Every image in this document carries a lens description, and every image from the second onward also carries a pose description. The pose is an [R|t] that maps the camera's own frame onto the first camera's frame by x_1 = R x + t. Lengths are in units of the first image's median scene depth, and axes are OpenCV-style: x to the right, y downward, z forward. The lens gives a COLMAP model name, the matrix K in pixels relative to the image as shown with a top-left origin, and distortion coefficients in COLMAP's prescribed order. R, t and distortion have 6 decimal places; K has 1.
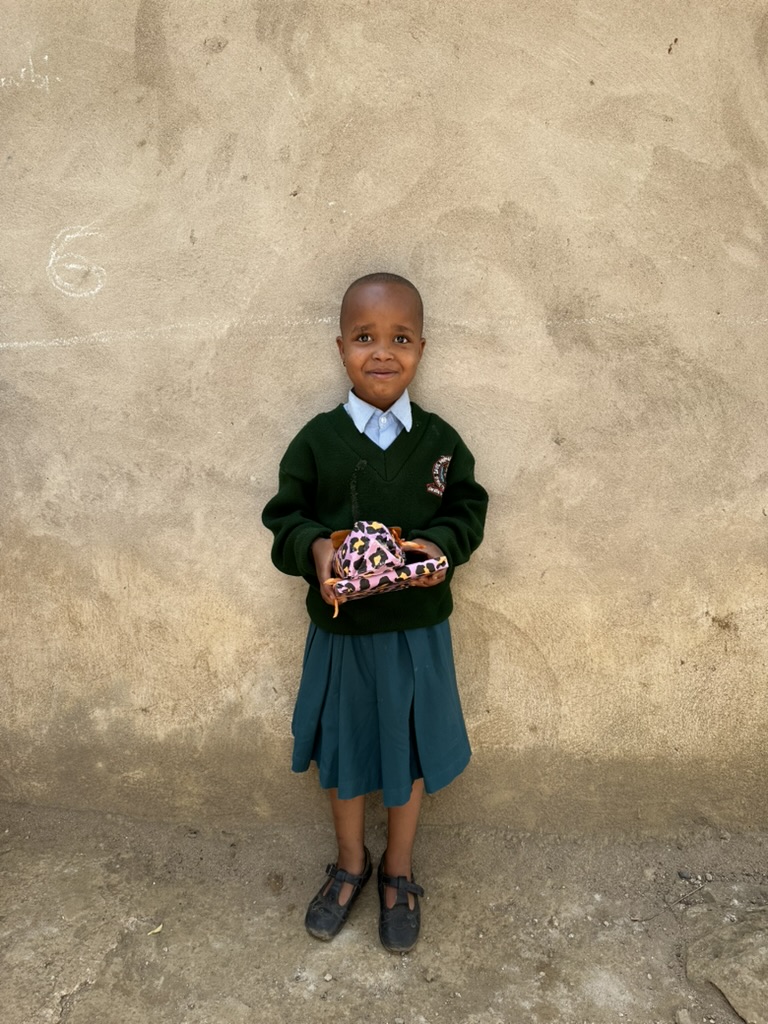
lens RADIAL K [[710.6, 0, 385.5], [0, 710.6, 506.9], [0, 0, 1]] dist [0.015390, -0.027054]
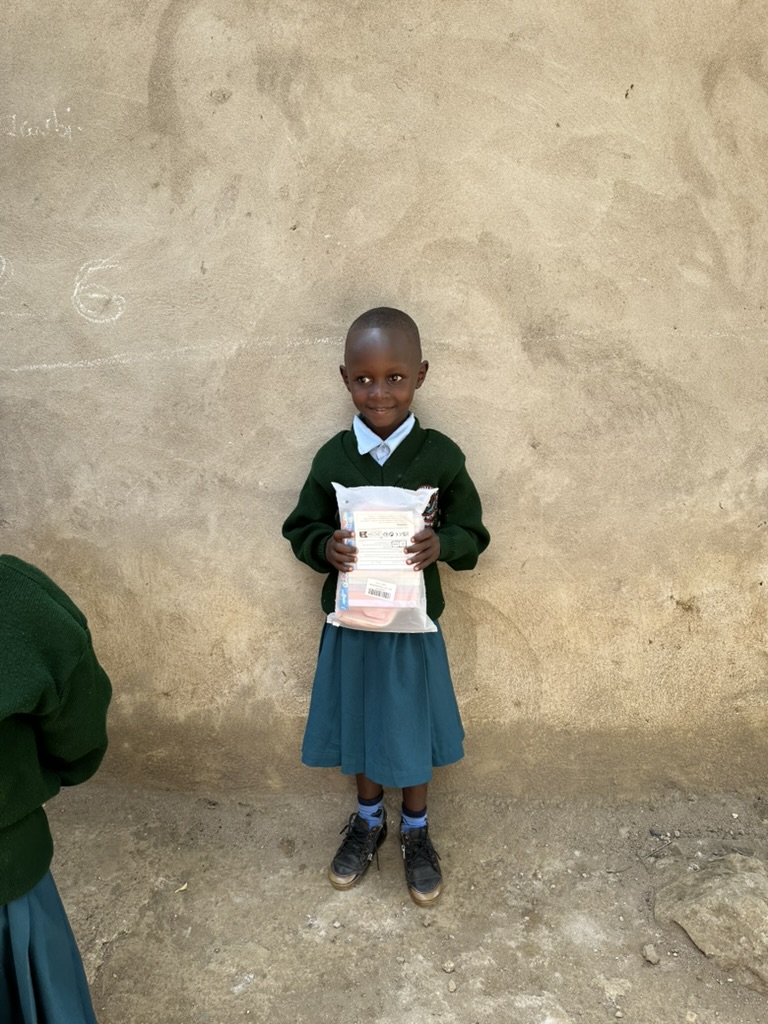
lens RADIAL K [[710.6, 0, 387.4], [0, 710.6, 511.0], [0, 0, 1]] dist [0.015390, -0.027054]
pose [[0.999832, -0.017799, 0.004288, 0.005706], [0.017754, 0.999789, 0.010346, -0.005036], [-0.004471, -0.010268, 0.999937, -0.114225]]
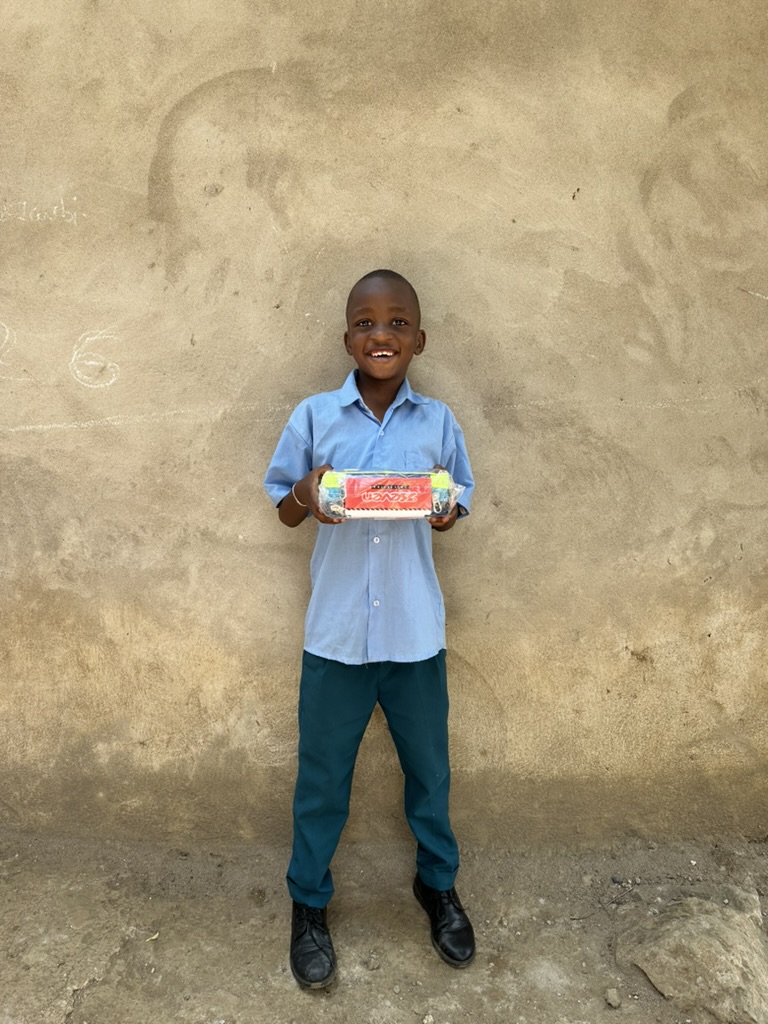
lens RADIAL K [[710.6, 0, 380.7], [0, 710.6, 510.9], [0, 0, 1]] dist [0.015390, -0.027054]
pose [[0.999368, -0.008717, 0.034448, 0.005644], [0.011502, 0.996608, -0.081484, 0.014775], [-0.033621, 0.081829, 0.996079, -0.190191]]
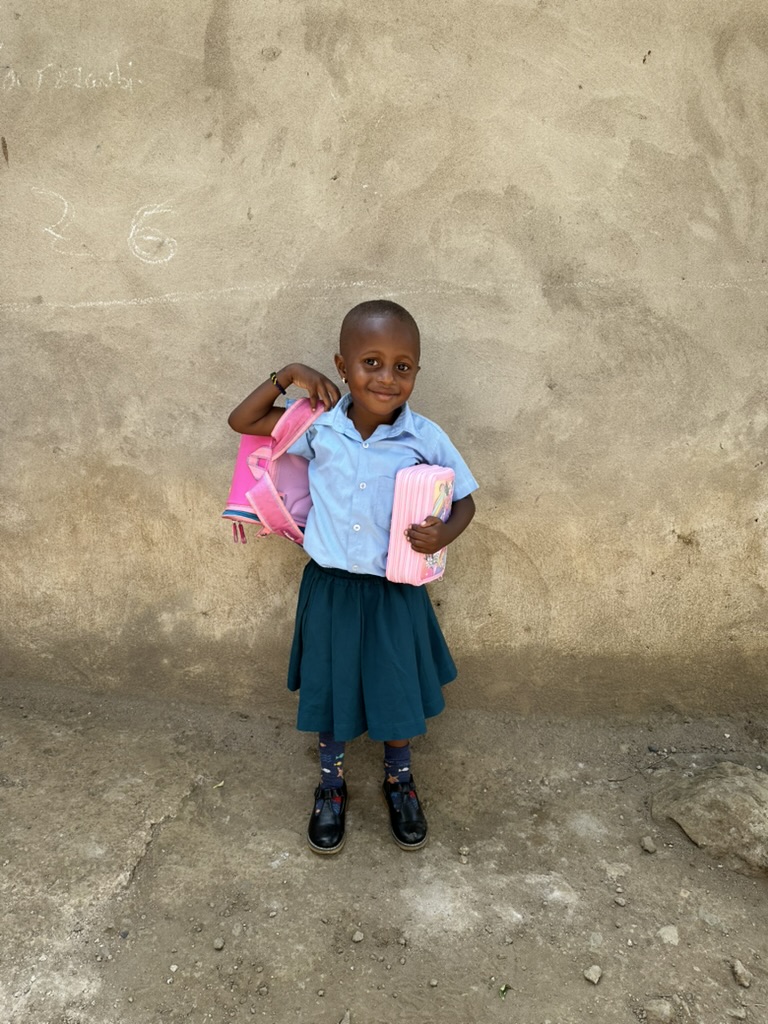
lens RADIAL K [[710.6, 0, 385.0], [0, 710.6, 510.2], [0, 0, 1]] dist [0.015390, -0.027054]
pose [[0.999985, 0.002098, 0.005097, -0.044731], [-0.002204, 0.999783, 0.020735, 0.094172], [-0.005052, -0.020745, 0.999772, -0.210819]]
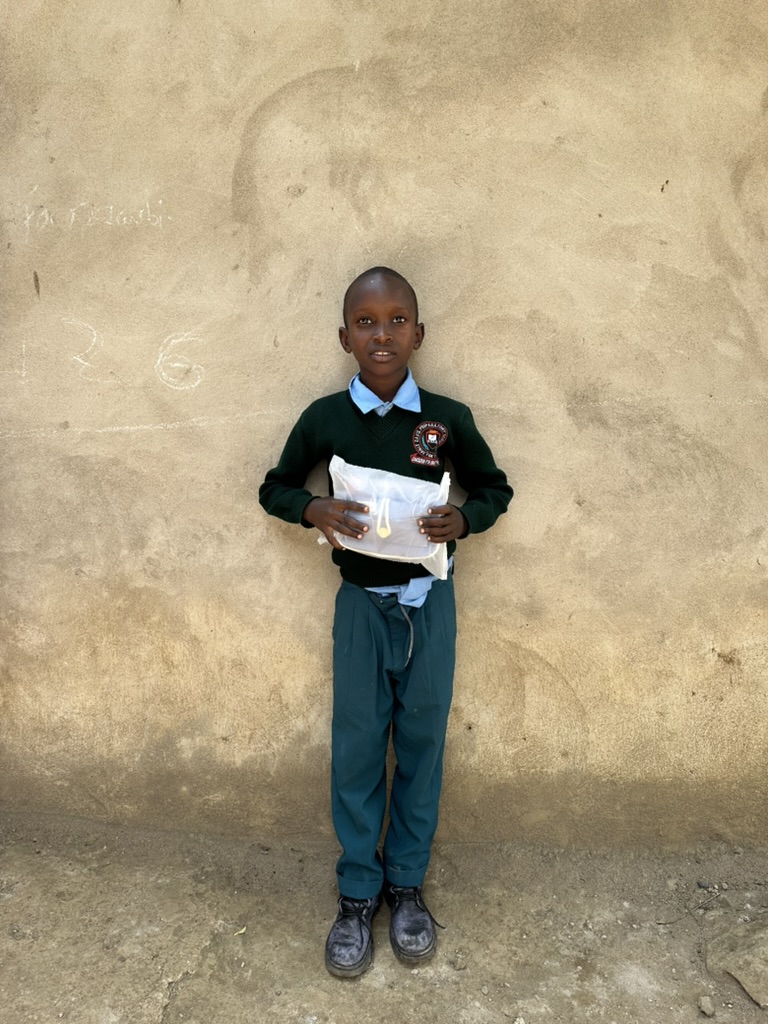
lens RADIAL K [[710.6, 0, 387.5], [0, 710.6, 507.2], [0, 0, 1]] dist [0.015390, -0.027054]
pose [[0.999849, -0.010135, -0.014142, -0.061394], [0.009085, 0.997331, -0.072442, -0.002718], [0.014838, 0.072303, 0.997272, -0.187172]]
